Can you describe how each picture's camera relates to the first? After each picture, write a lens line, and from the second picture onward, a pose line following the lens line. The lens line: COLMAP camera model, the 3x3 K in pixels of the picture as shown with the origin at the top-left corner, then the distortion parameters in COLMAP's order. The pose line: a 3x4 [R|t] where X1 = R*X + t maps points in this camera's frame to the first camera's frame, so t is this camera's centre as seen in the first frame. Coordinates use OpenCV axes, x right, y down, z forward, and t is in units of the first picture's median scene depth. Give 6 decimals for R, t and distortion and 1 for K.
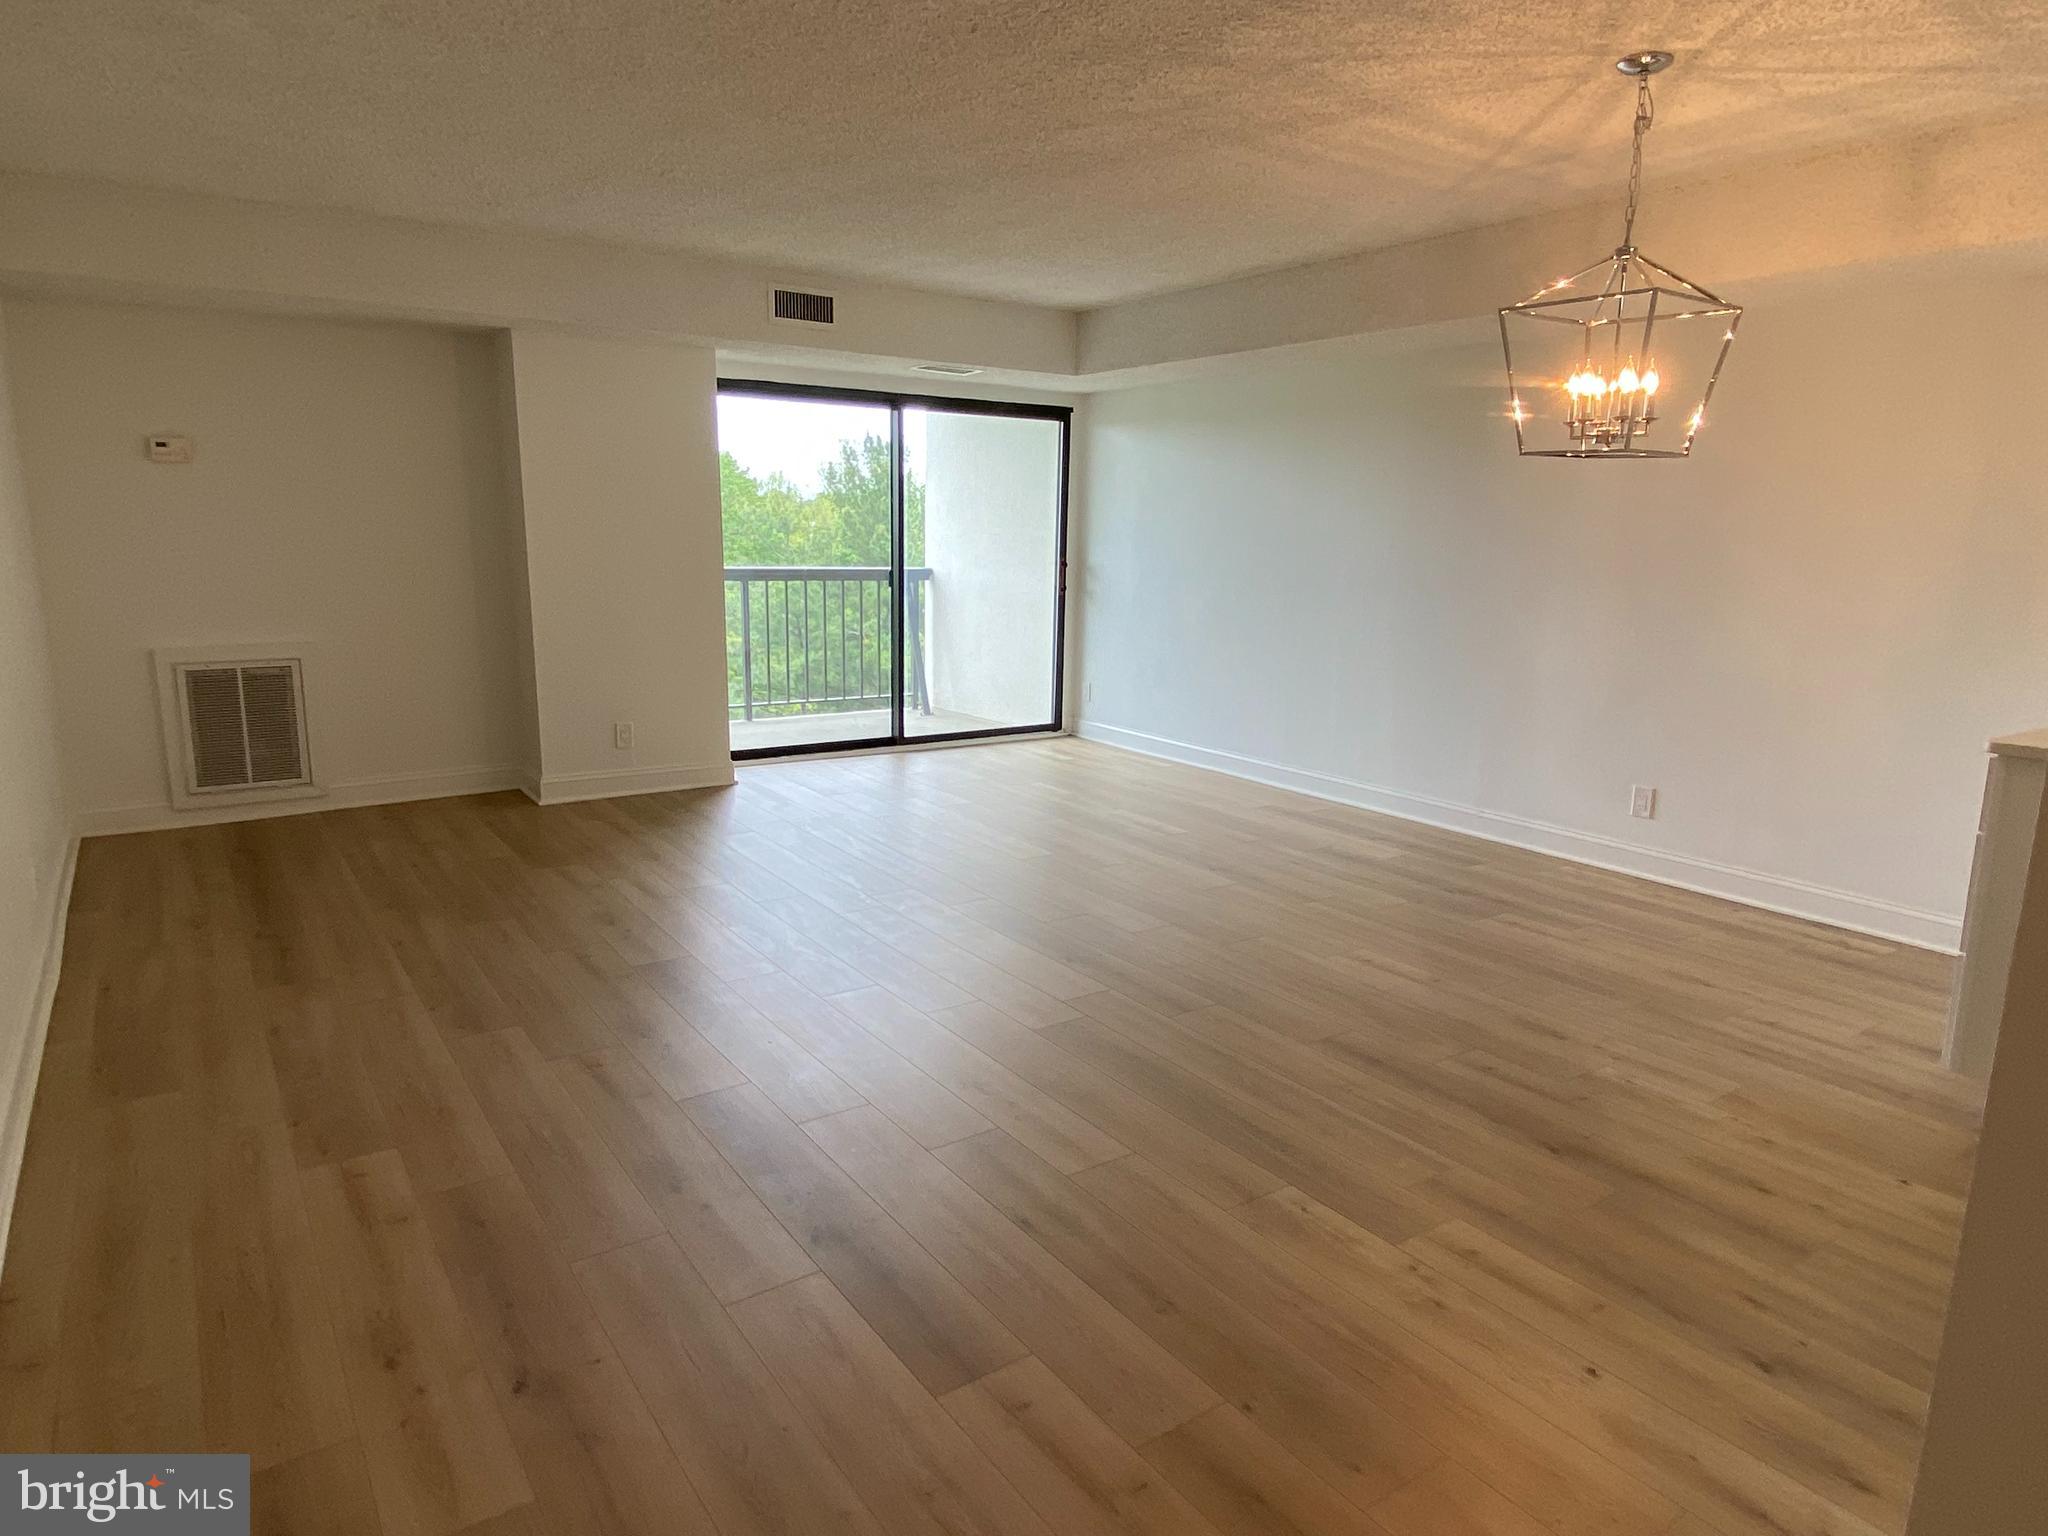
lens RADIAL K [[1213.6, 0, 1024.0], [0, 1213.6, 768.0], [0, 0, 1]] dist [0.004677, -0.000409]
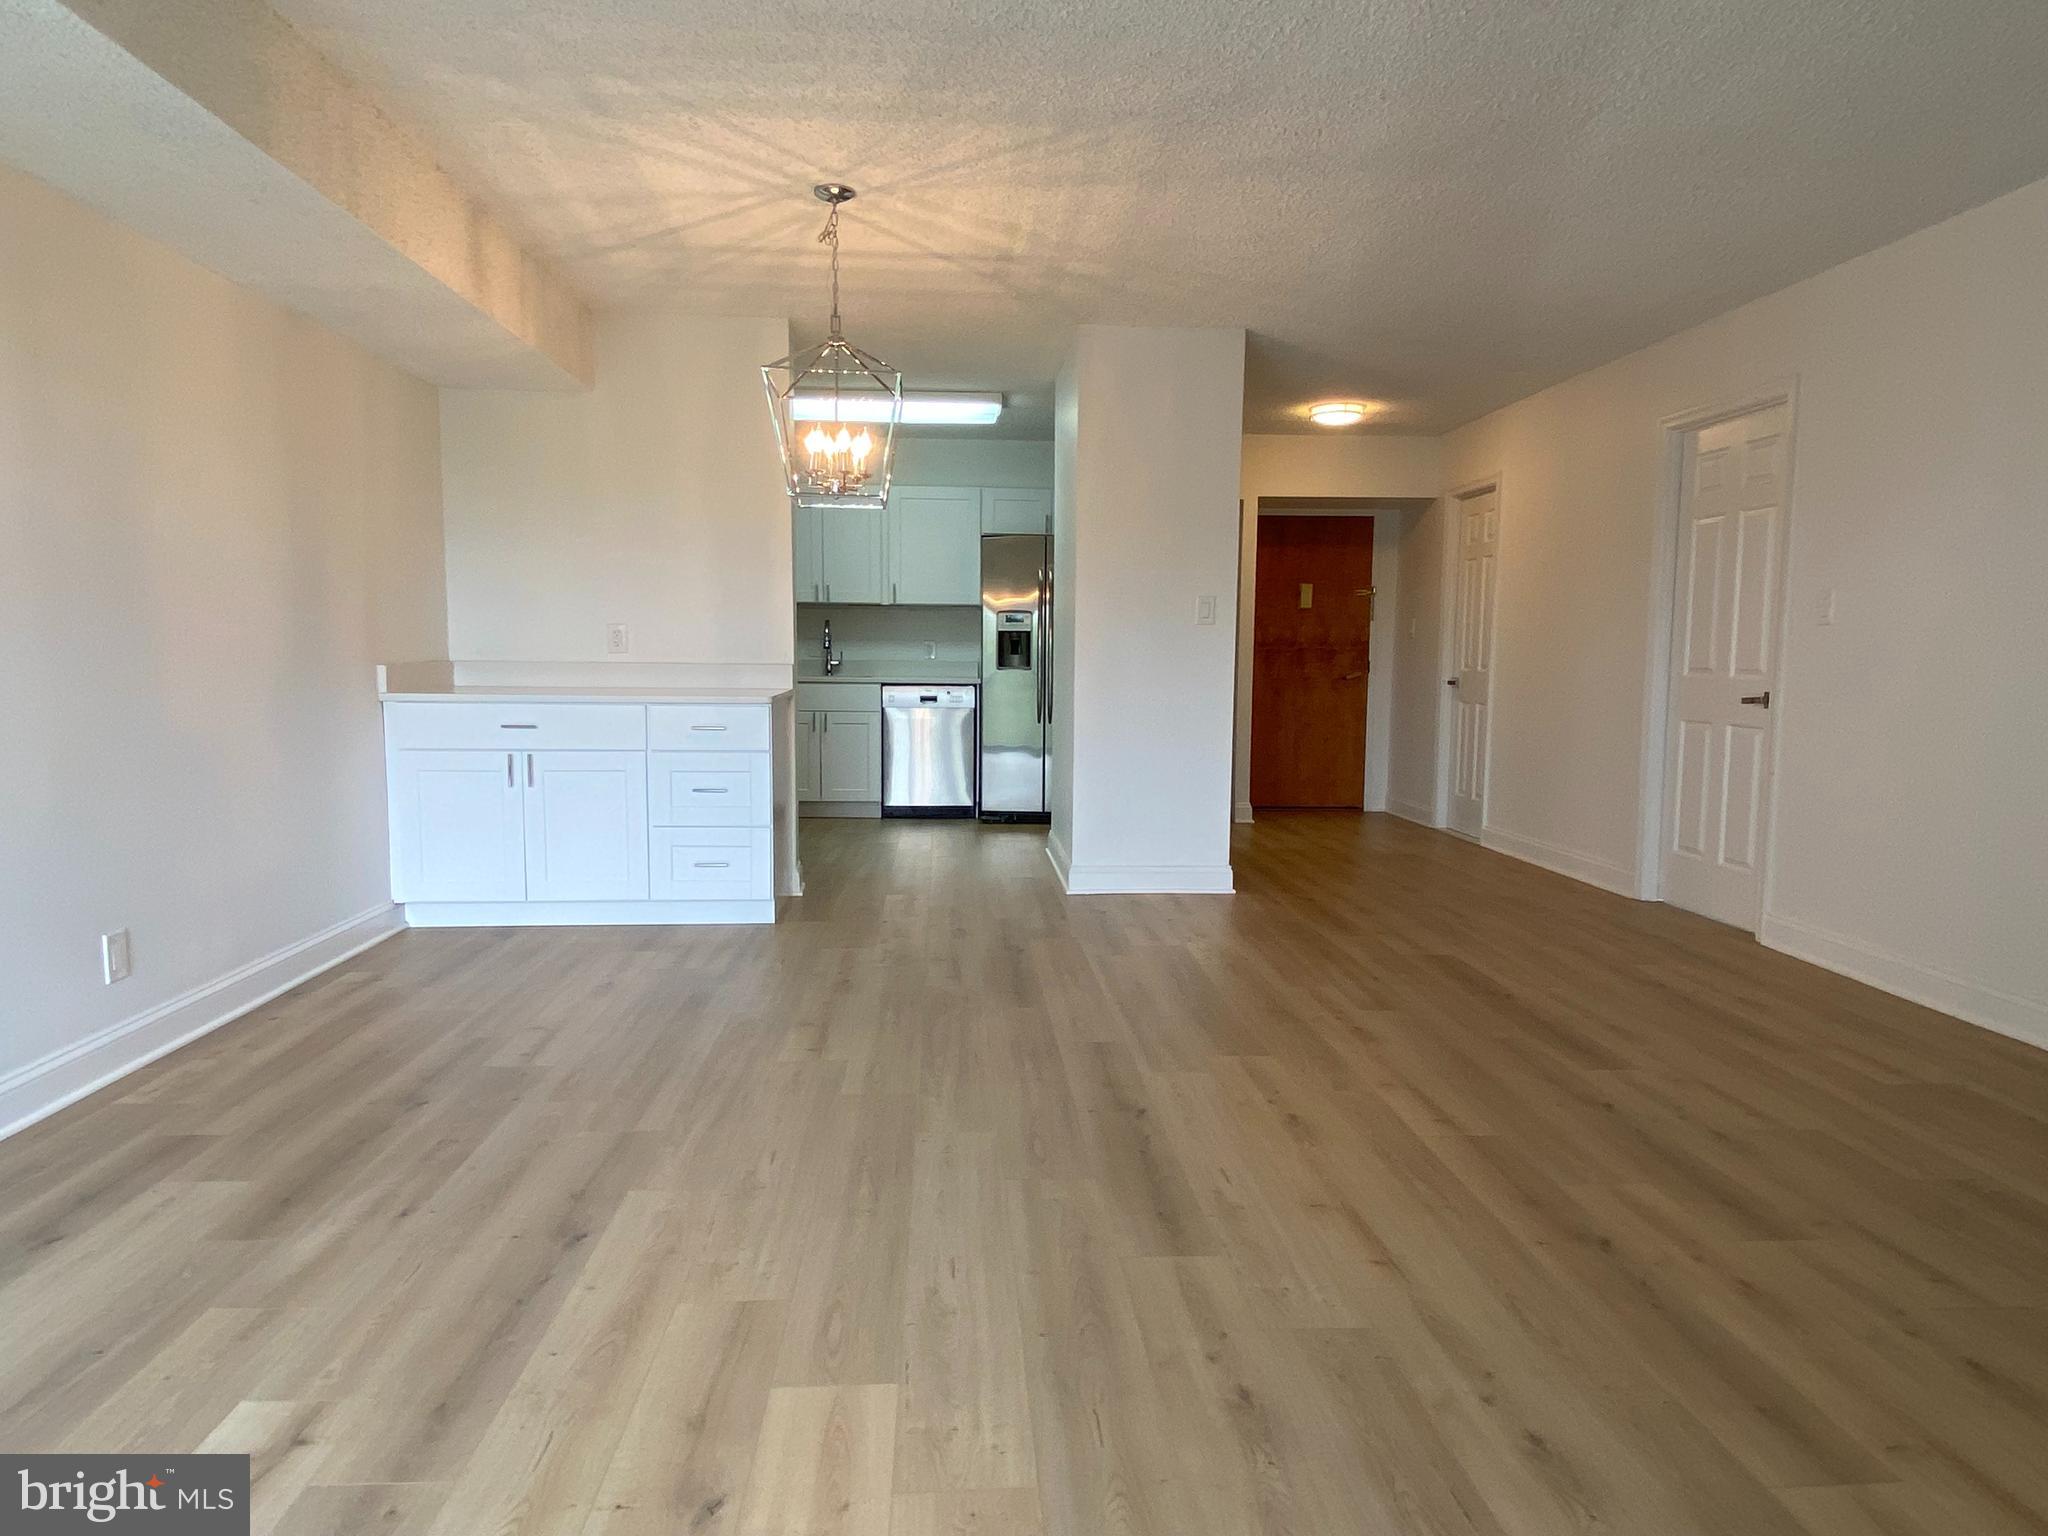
lens RADIAL K [[1213.6, 0, 1024.0], [0, 1213.6, 768.0], [0, 0, 1]] dist [0.004677, -0.000409]
pose [[-0.850079, -0.075094, 0.521274, -0.316778], [0.082434, 0.958610, 0.272528, -0.292847], [-0.520164, 0.274642, -0.808704, 1.825499]]
